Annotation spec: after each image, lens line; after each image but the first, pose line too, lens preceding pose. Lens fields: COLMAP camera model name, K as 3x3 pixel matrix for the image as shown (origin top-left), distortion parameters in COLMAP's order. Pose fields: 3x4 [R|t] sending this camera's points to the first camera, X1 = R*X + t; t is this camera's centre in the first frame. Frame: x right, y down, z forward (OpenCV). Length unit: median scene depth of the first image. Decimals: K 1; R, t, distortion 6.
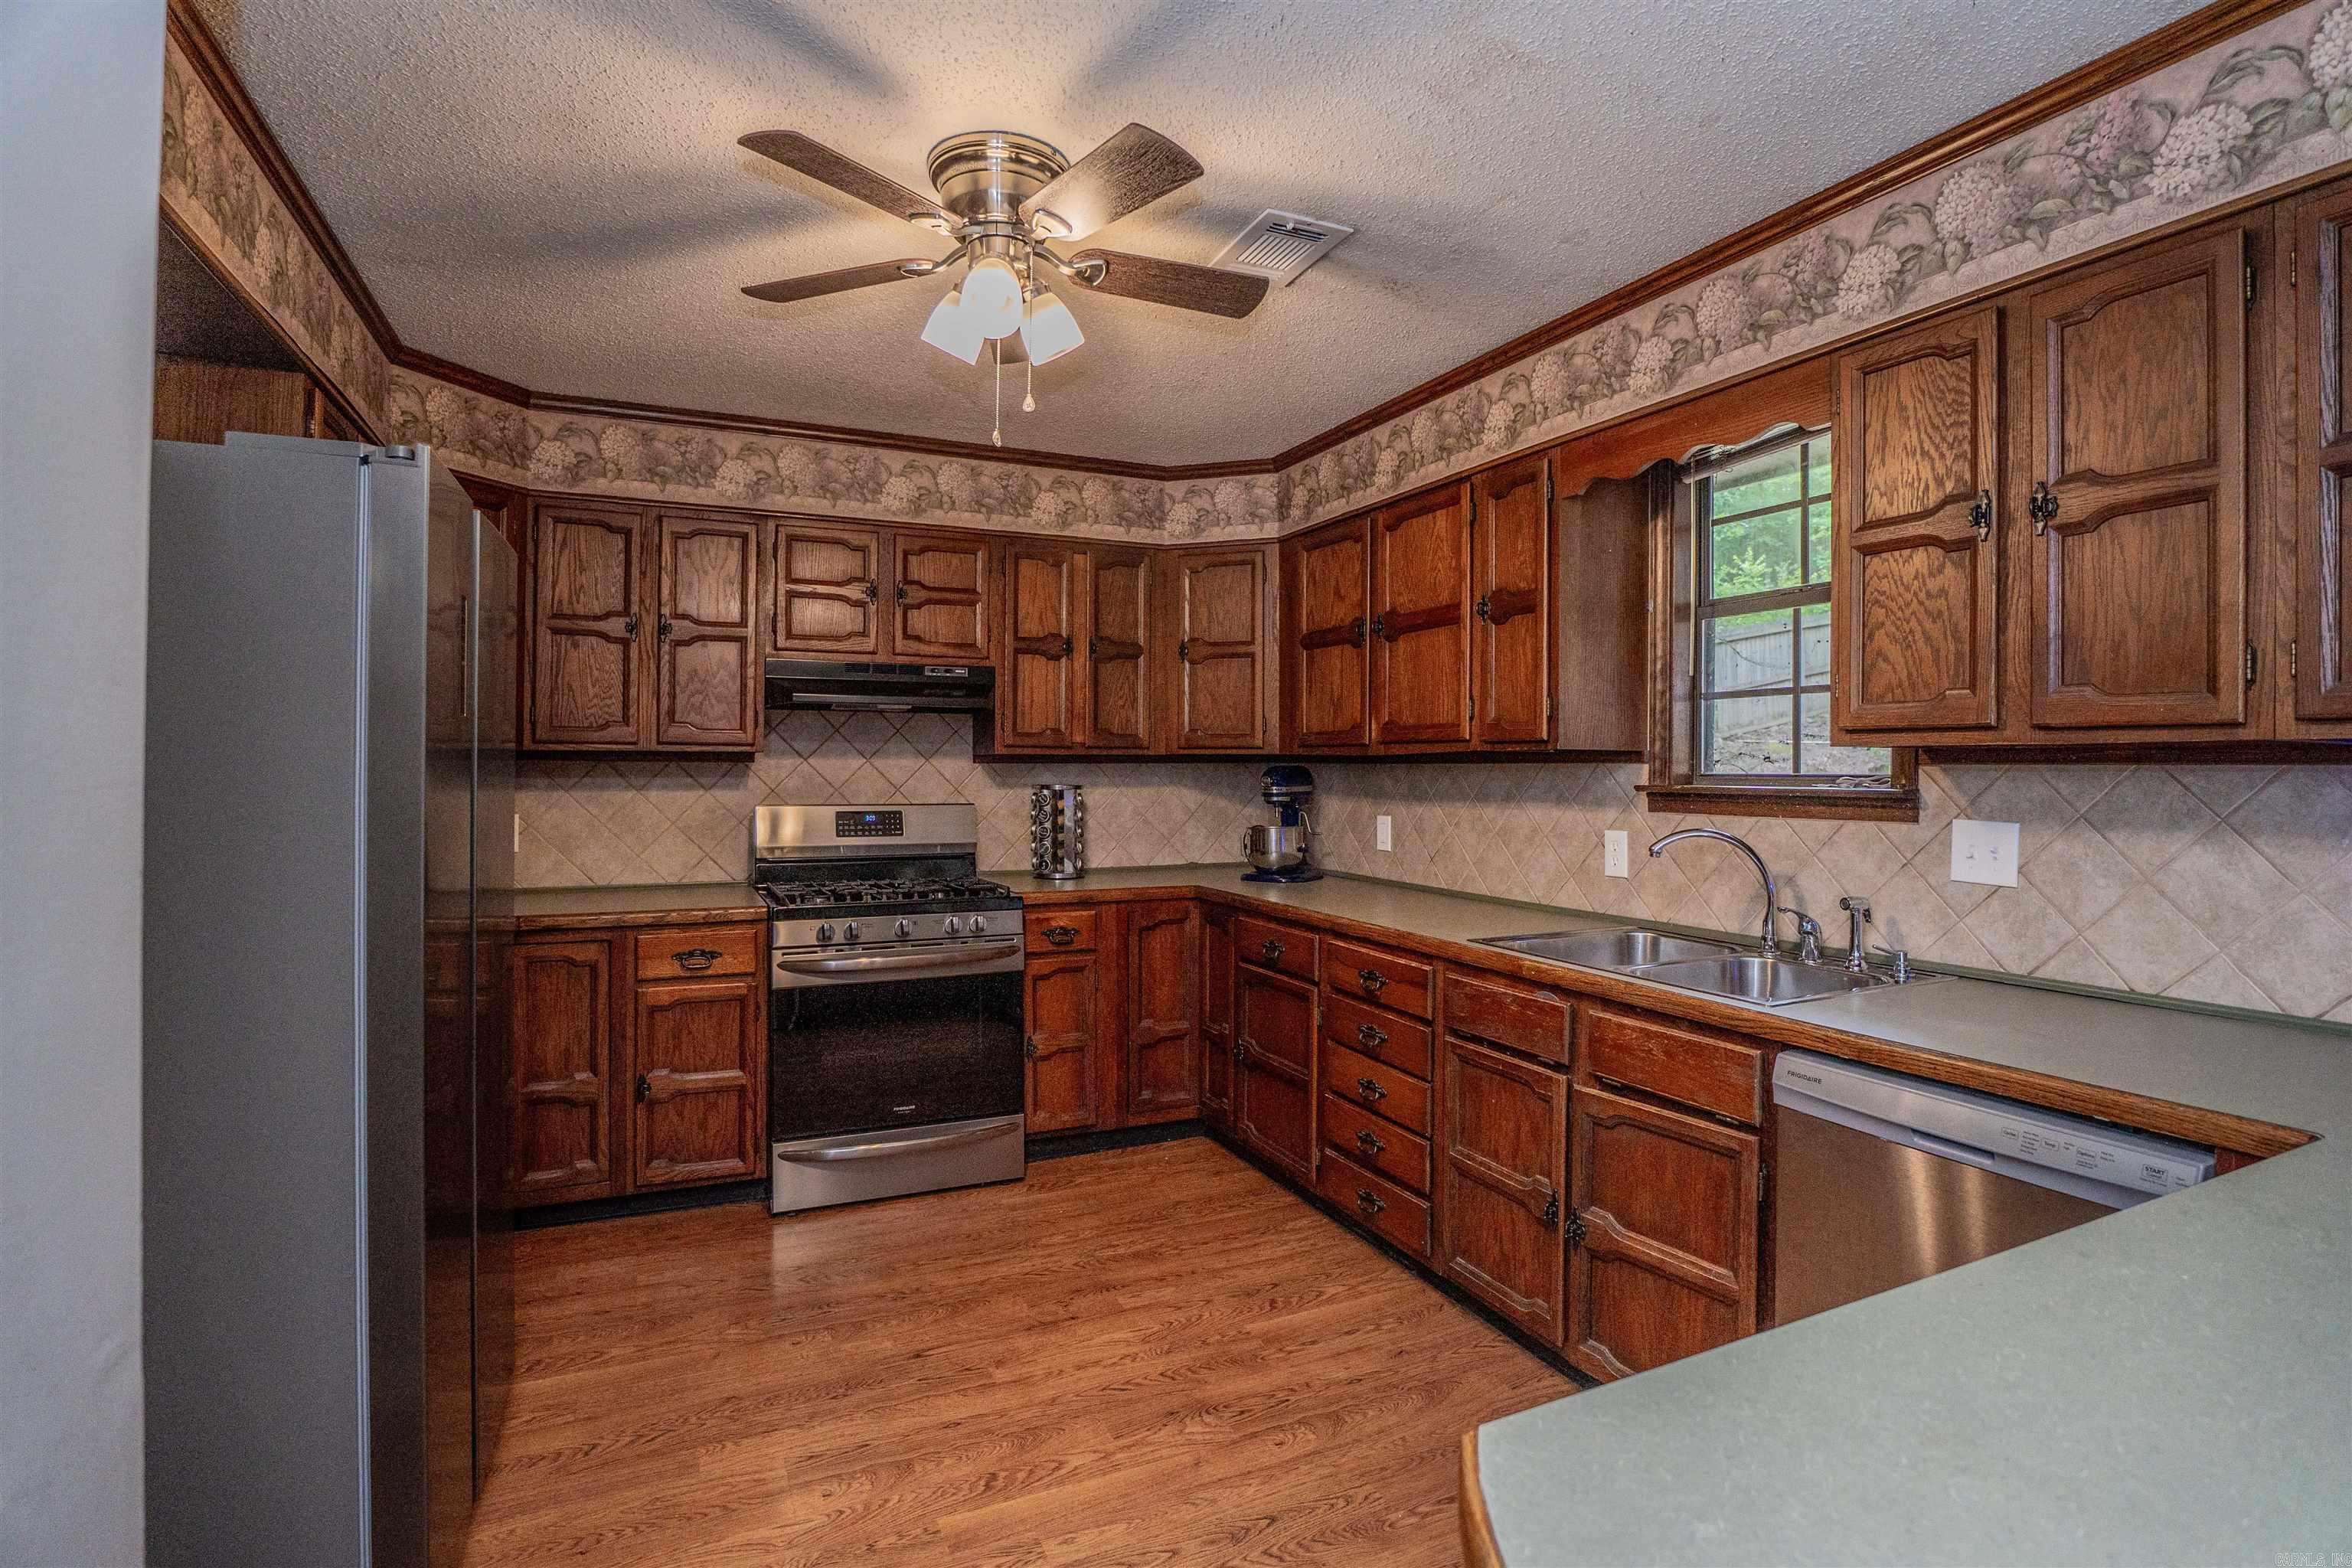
lens RADIAL K [[1188.8, 0, 1170.4], [0, 1188.8, 751.6], [0, 0, 1]] dist [-0.045644, 0.006288]
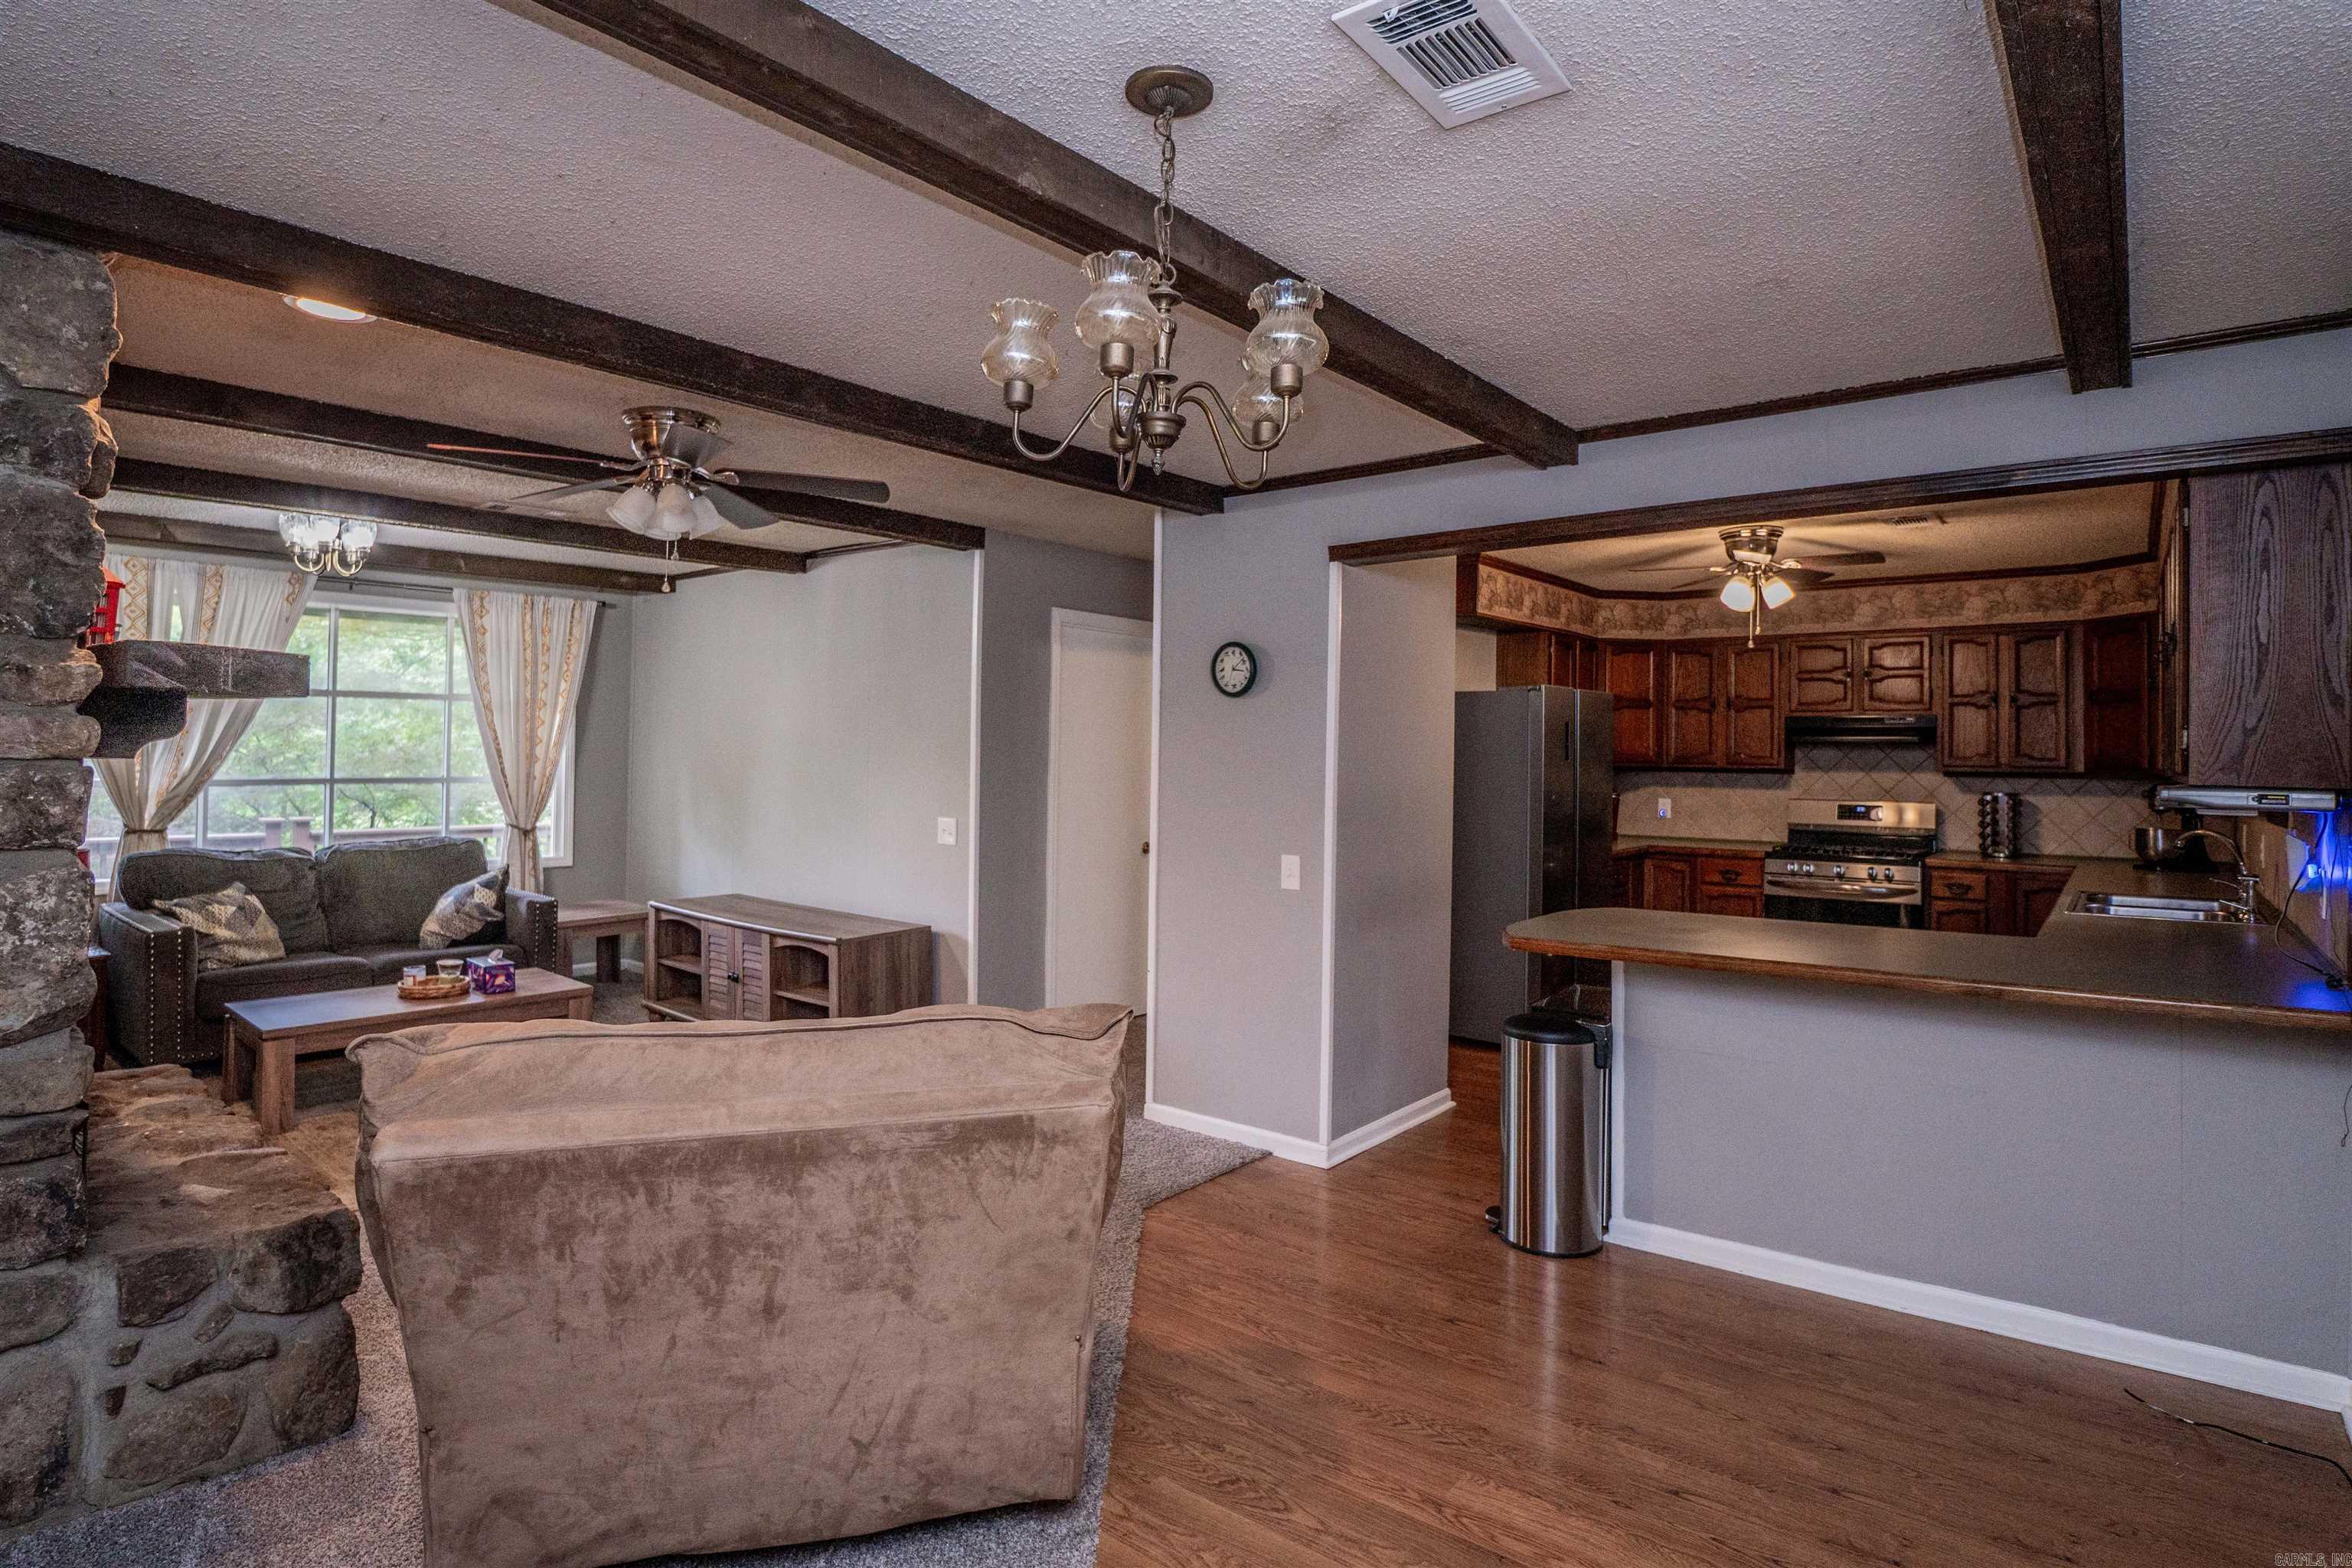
lens RADIAL K [[1188.8, 0, 1194.1], [0, 1188.8, 721.7], [0, 0, 1]] dist [-0.045644, 0.006288]
pose [[0.424385, -0.022200, -0.905210, 0.918332], [-0.000736, 0.999691, -0.024862, -0.026874], [0.905481, 0.011217, 0.424238, -0.589016]]
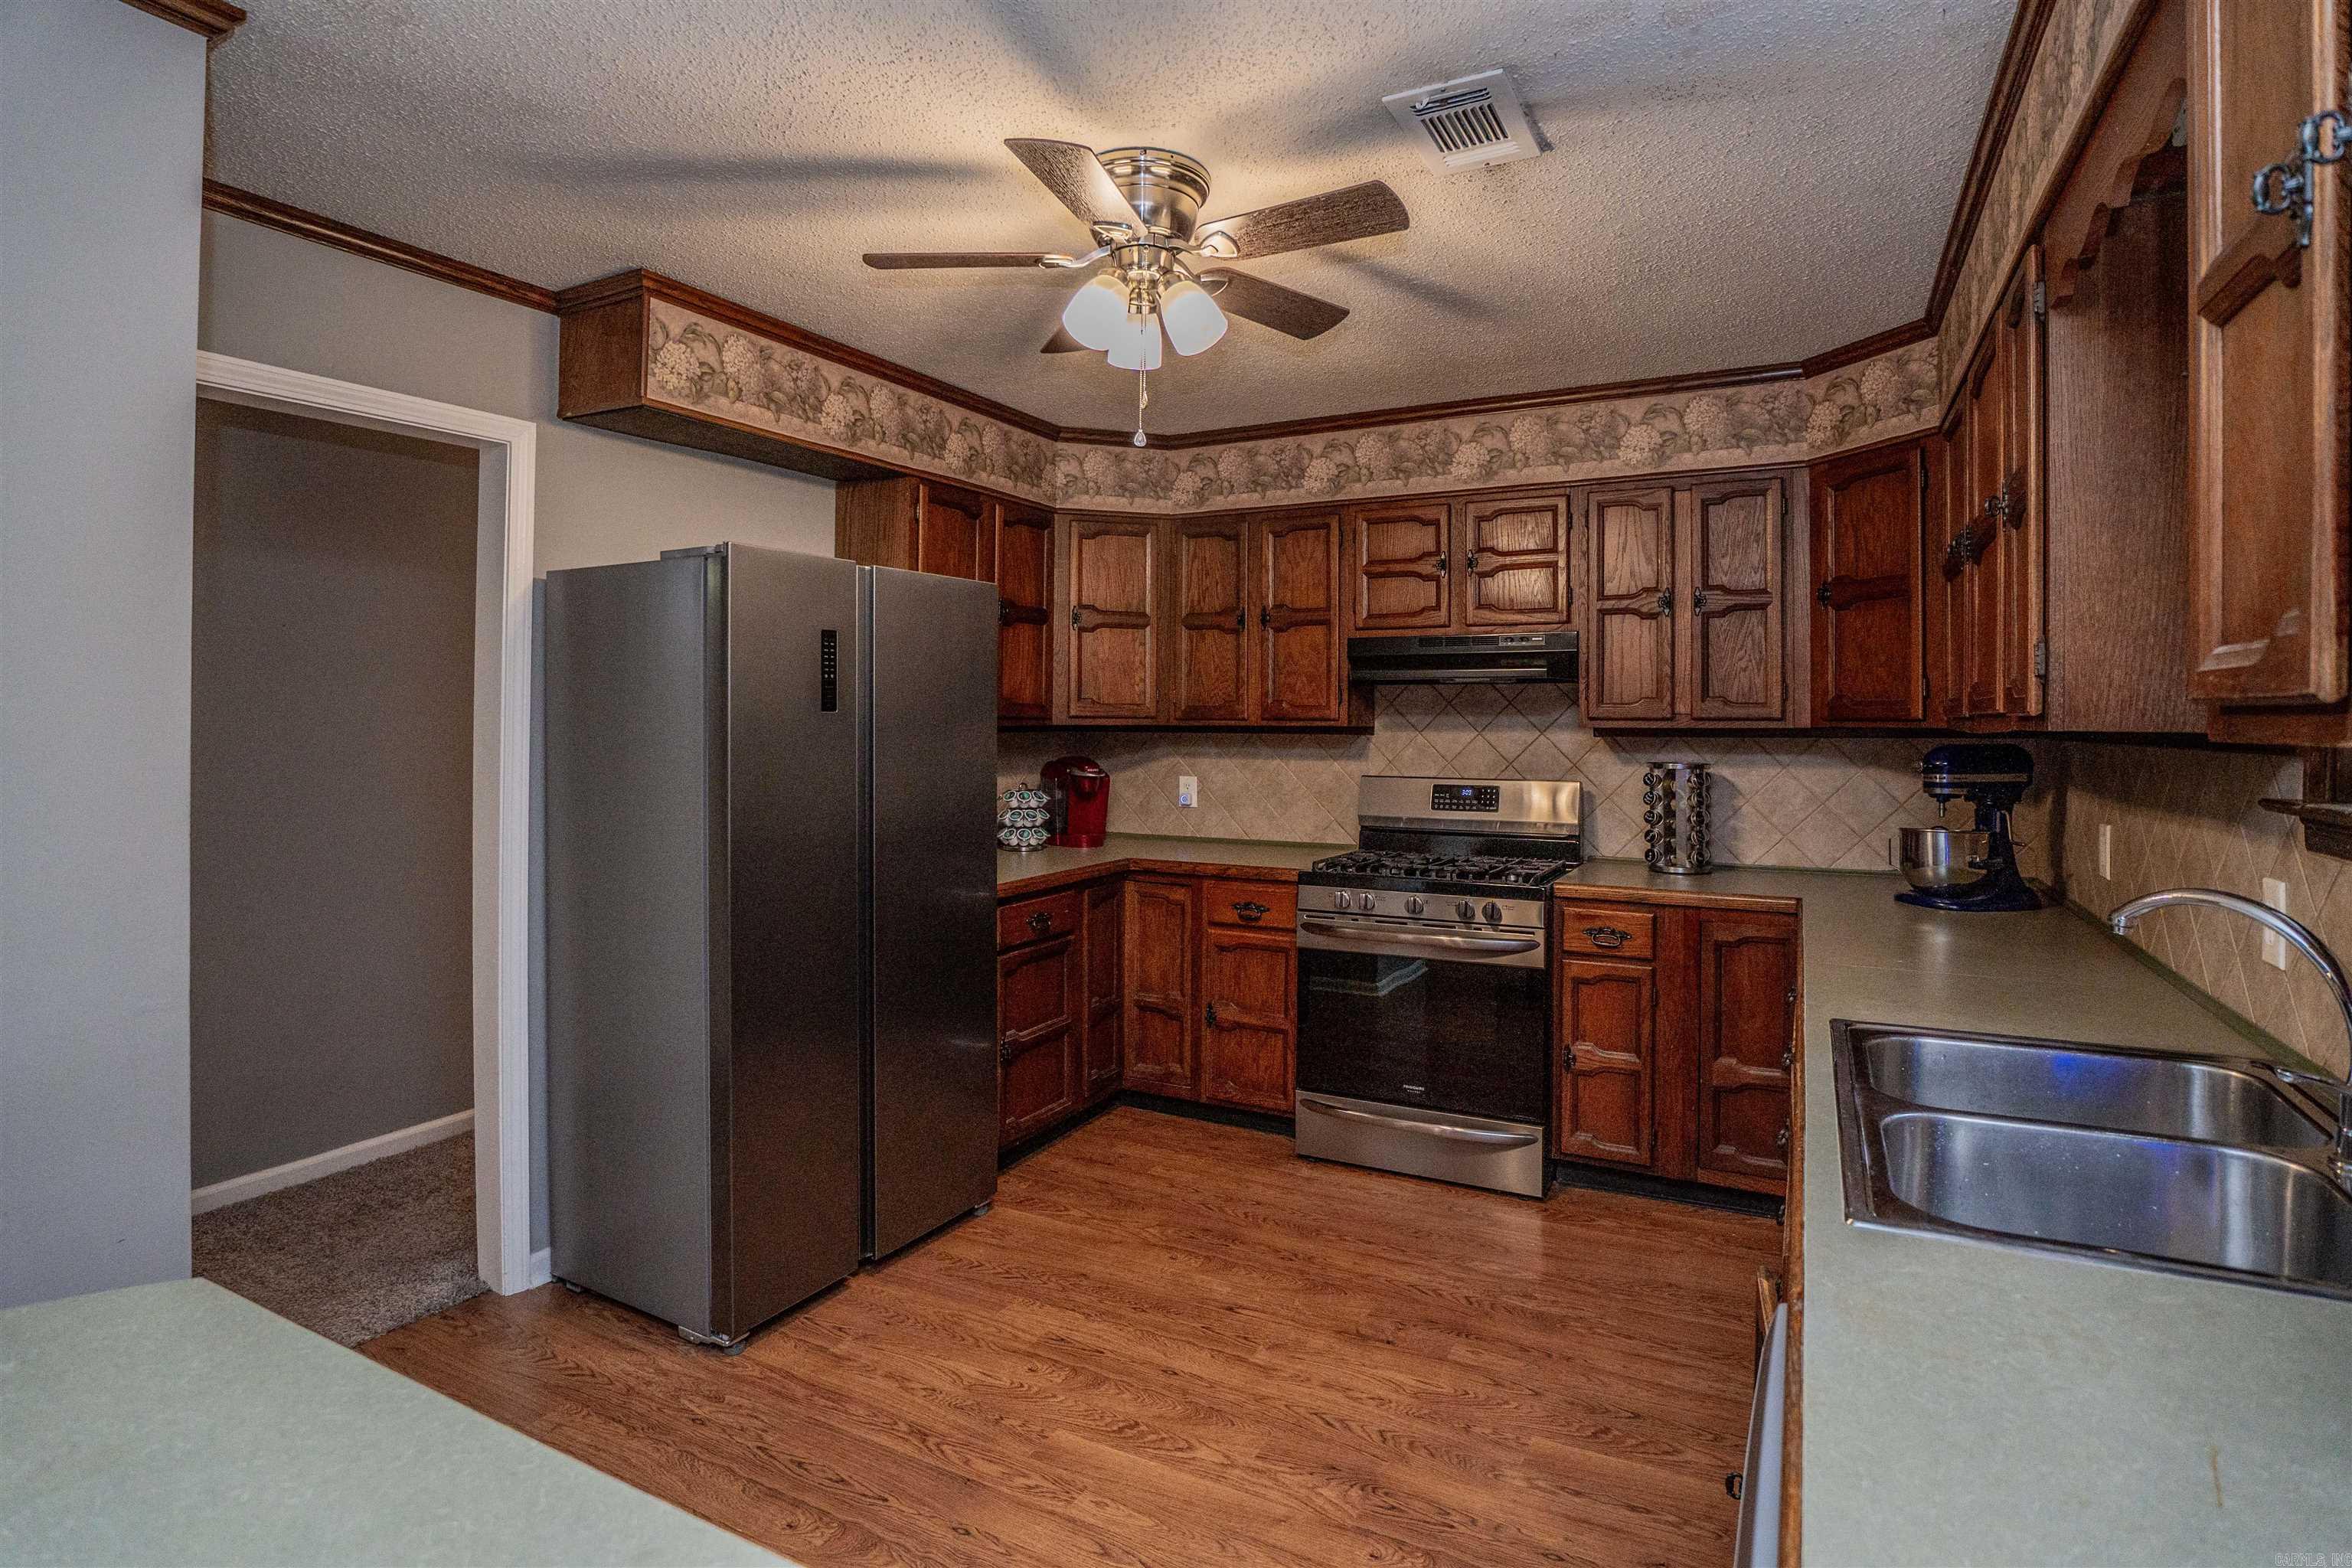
lens RADIAL K [[1188.8, 0, 1196.3], [0, 1188.8, 706.4], [0, 0, 1]] dist [-0.045644, 0.006288]
pose [[0.595381, -0.010090, -0.803380, 0.448740], [0.008488, 0.999944, -0.006268, -0.012246], [0.803399, -0.003087, 0.595433, 0.256535]]
